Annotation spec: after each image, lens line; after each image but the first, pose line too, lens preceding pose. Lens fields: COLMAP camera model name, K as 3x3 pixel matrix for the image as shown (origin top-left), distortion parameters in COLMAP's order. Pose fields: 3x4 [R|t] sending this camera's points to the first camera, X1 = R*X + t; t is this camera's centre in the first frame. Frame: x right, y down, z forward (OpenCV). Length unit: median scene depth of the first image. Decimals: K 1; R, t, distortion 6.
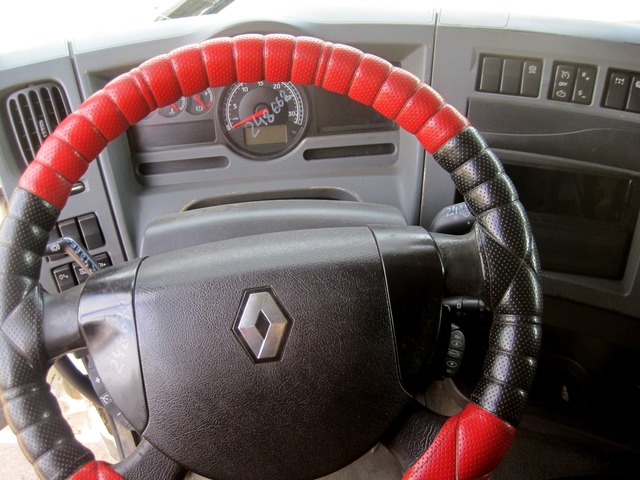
lens RADIAL K [[652.6, 0, 323.5], [0, 652.6, 237.9], [0, 0, 1]] dist [-0.121306, 0.000000]
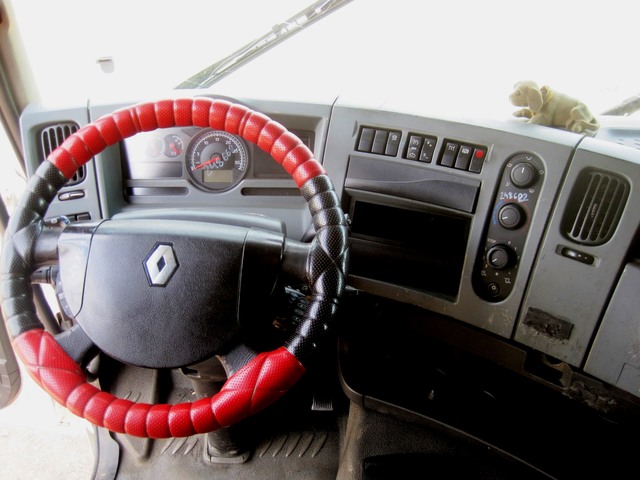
lens RADIAL K [[652.6, 0, 313.6], [0, 652.6, 229.9], [0, 0, 1]] dist [-0.121306, 0.000000]
pose [[0.992478, 0.084832, -0.088268, 0.290354], [-0.098497, 0.981498, -0.164193, 0.193516], [0.072706, 0.171652, 0.982471, -0.403093]]
